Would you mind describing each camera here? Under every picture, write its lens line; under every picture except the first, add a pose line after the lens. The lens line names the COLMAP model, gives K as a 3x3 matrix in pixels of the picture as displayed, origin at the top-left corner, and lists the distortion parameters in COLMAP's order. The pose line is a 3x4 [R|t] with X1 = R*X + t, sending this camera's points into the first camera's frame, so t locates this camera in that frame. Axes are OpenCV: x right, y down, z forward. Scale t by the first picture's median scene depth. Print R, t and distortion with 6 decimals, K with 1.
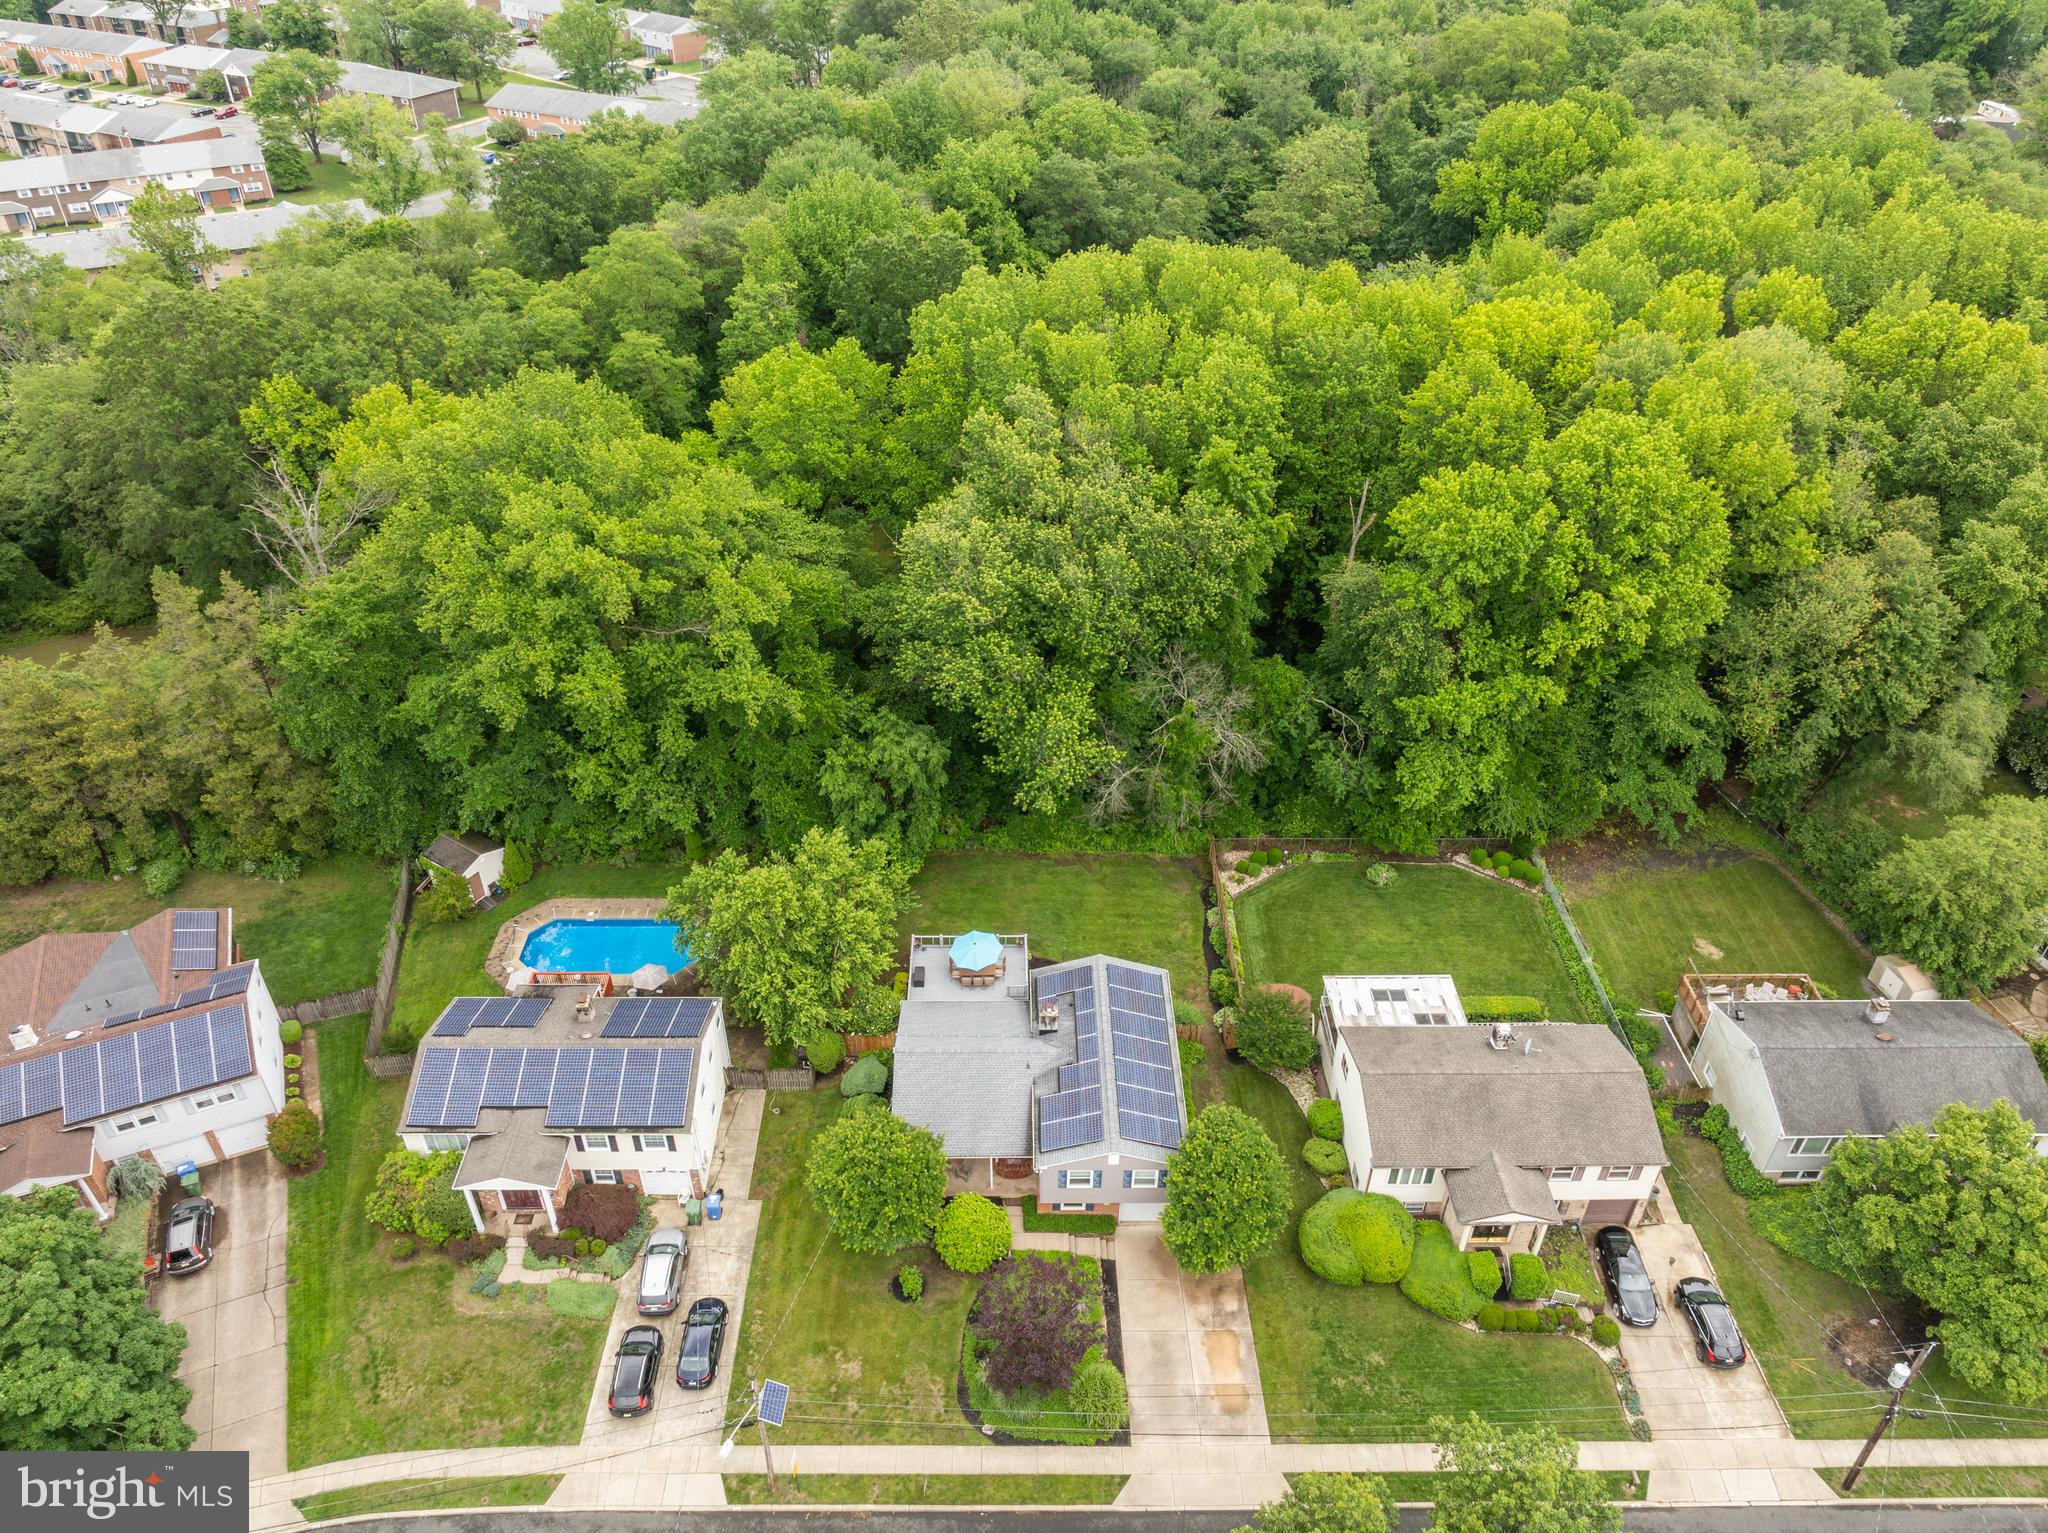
lens RADIAL K [[1448.5, 0, 1019.7], [0, 1448.5, 764.0], [0, 0, 1]] dist [-0.033323, 0.024785]
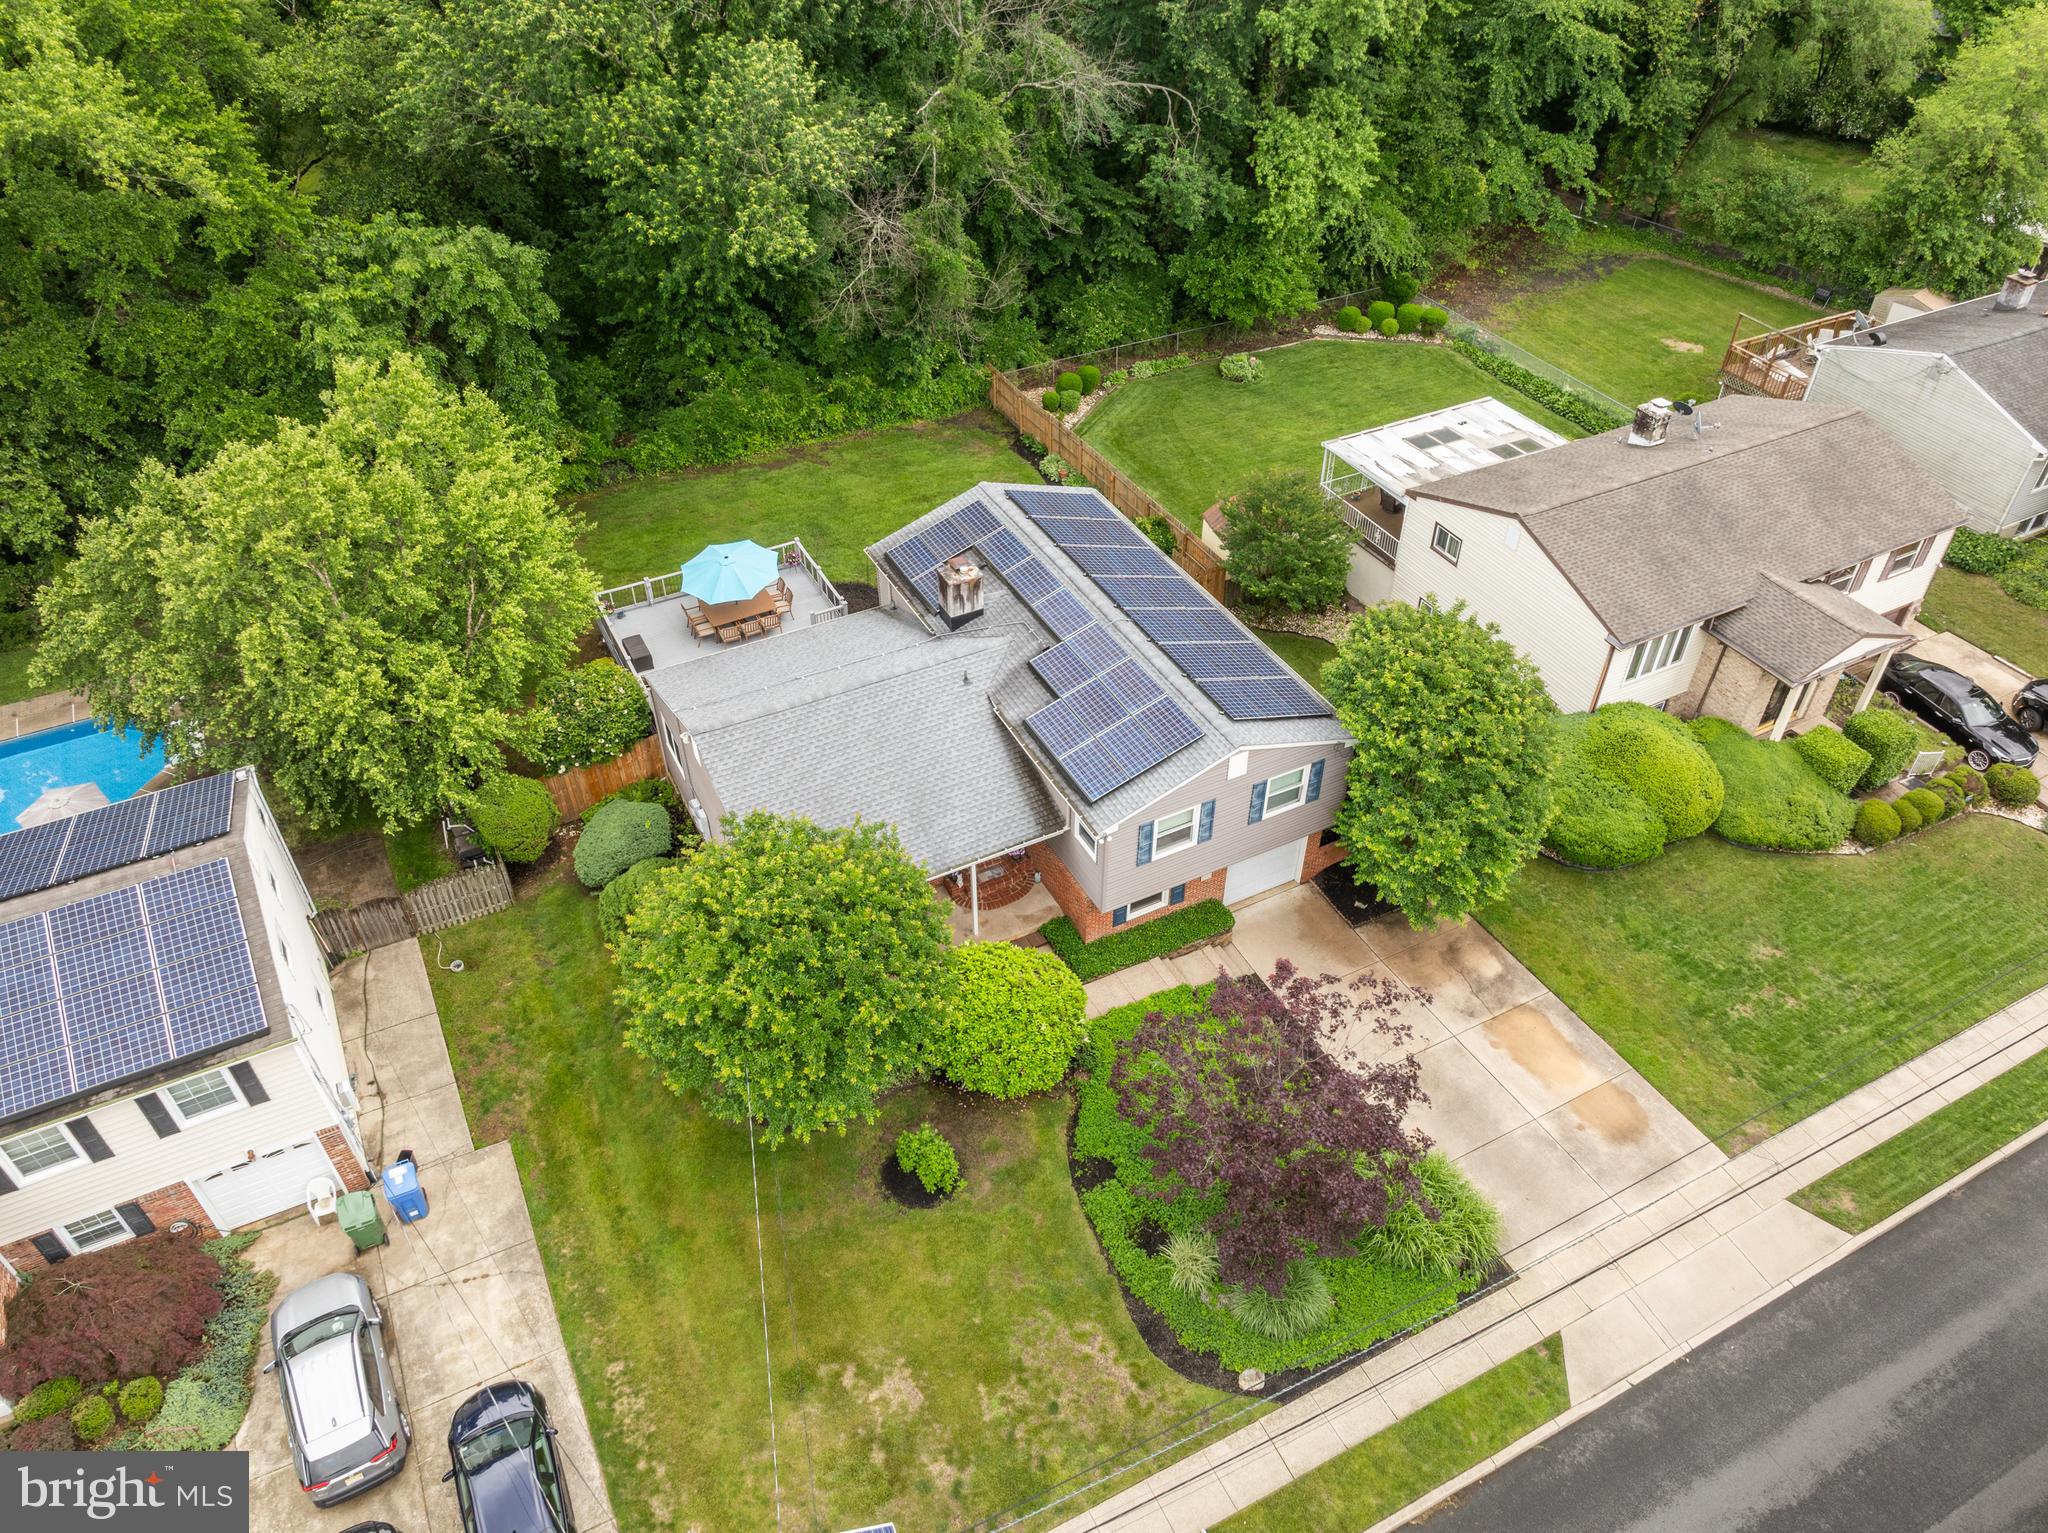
lens RADIAL K [[1448.5, 0, 1018.5], [0, 1448.5, 776.4], [0, 0, 1]] dist [-0.033323, 0.024785]
pose [[0.893014, -0.300706, 0.334817, -0.146863], [0.270779, 0.953277, 0.133944, 0.172043], [-0.359451, -0.028953, 0.932715, 0.512550]]
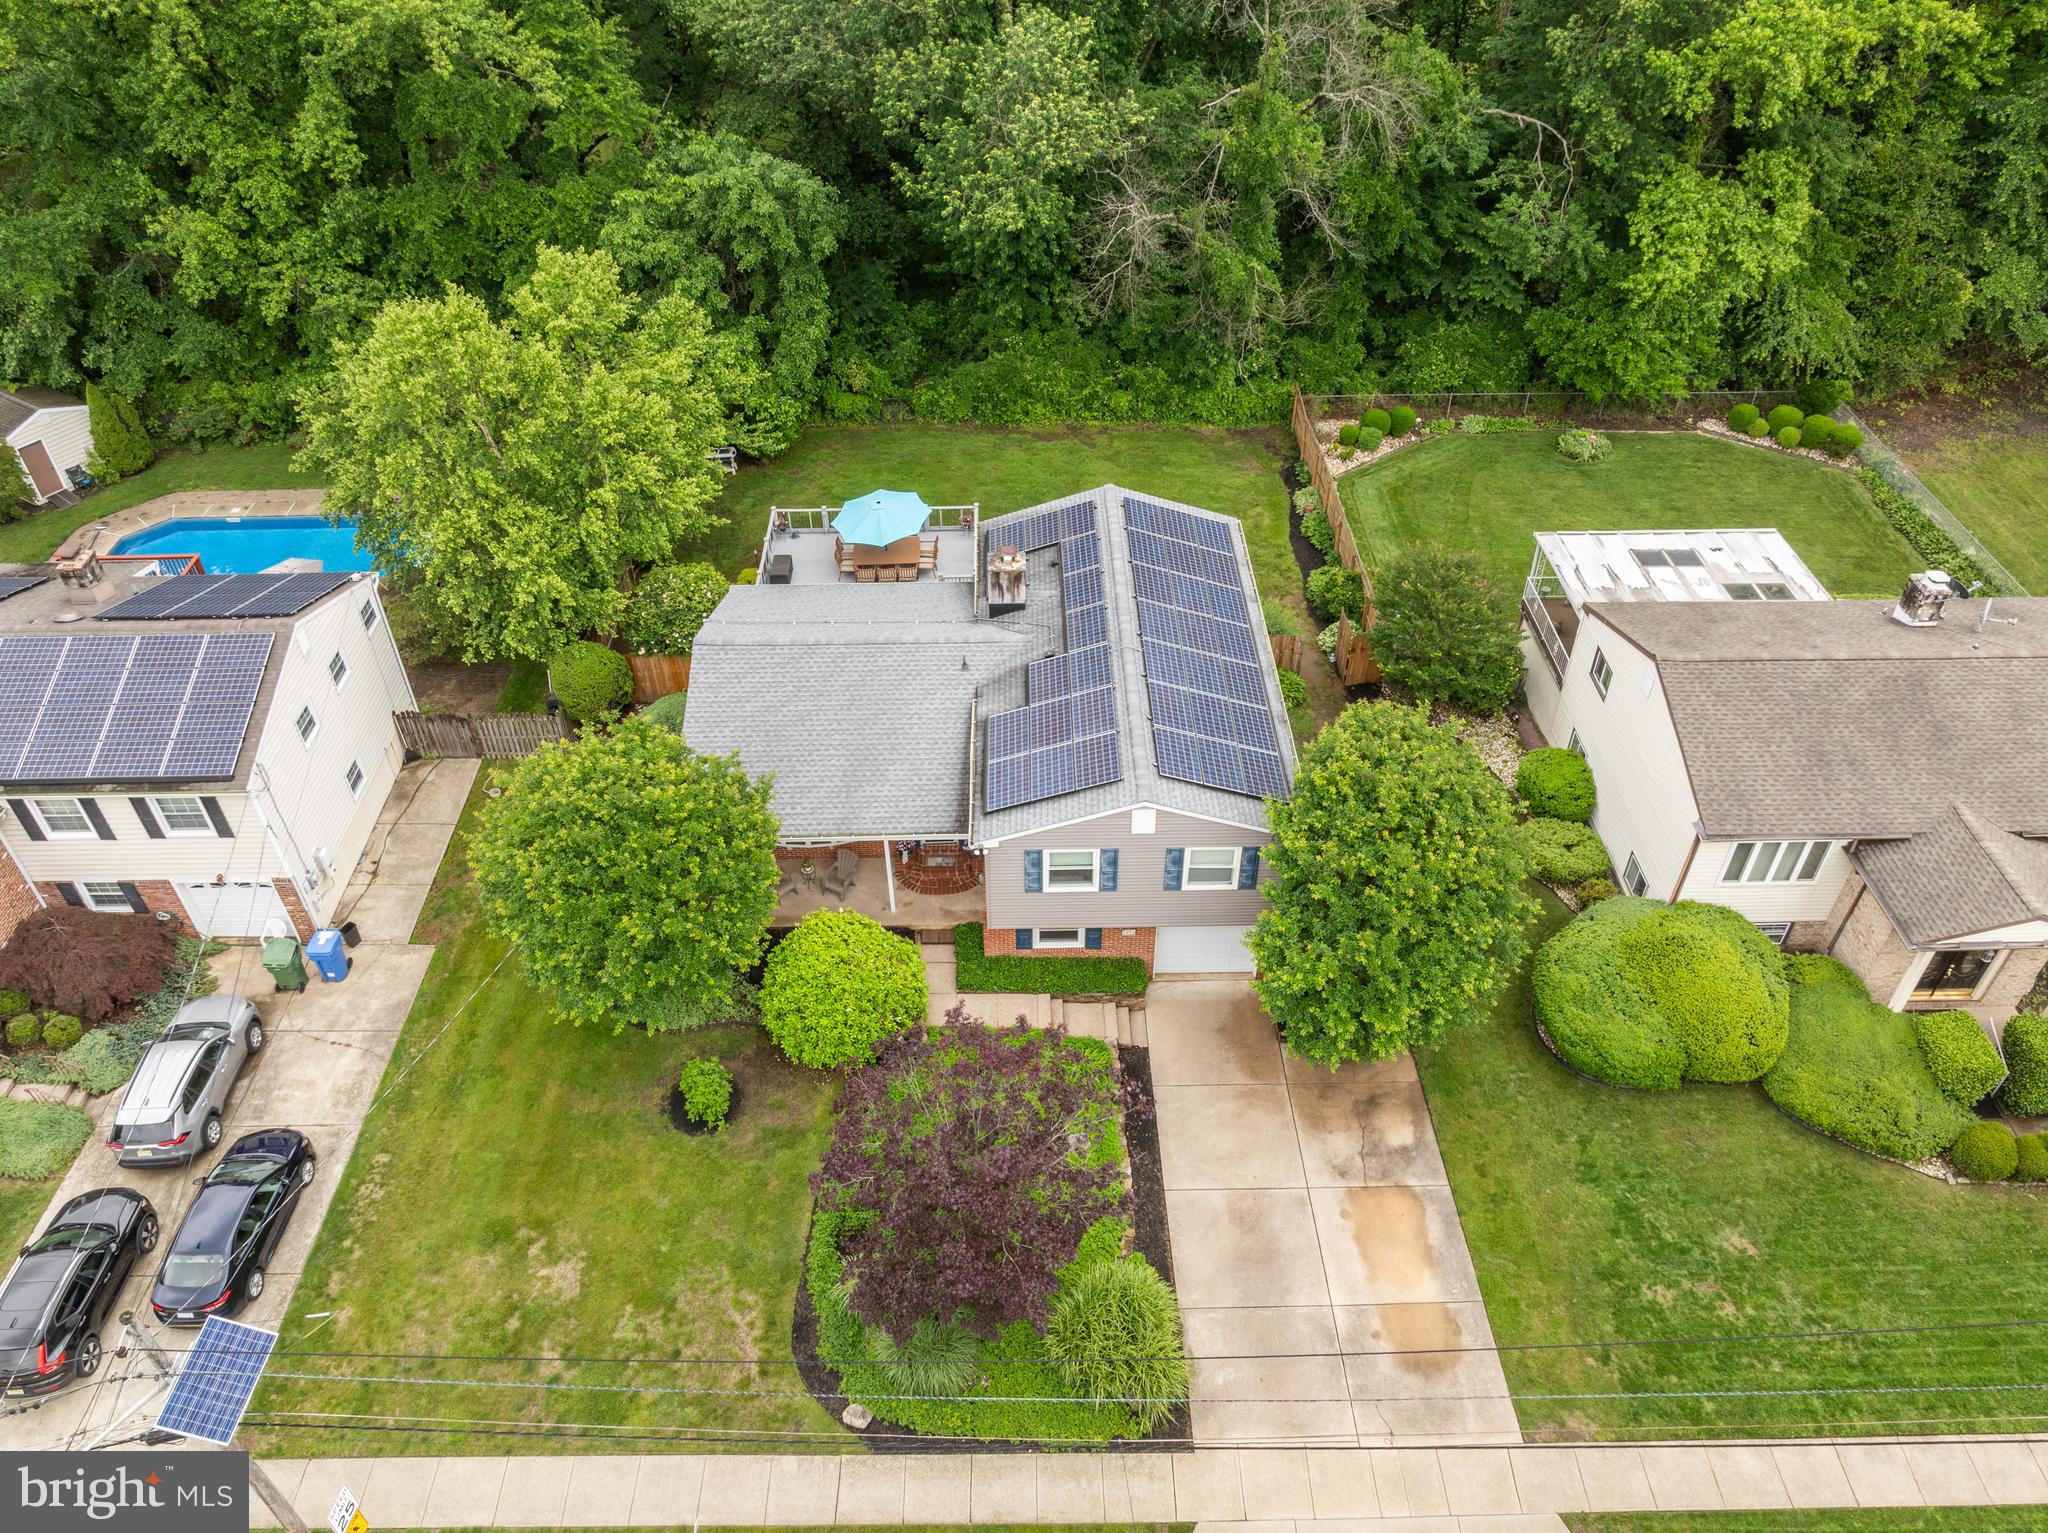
lens RADIAL K [[1448.5, 0, 1019.7], [0, 1448.5, 783.1], [0, 0, 1]] dist [-0.033323, 0.024785]
pose [[0.999865, -0.014152, -0.008369, 0.026830], [0.014832, 0.996033, 0.087744, 0.197889], [0.007094, -0.087856, 0.996108, 0.490038]]
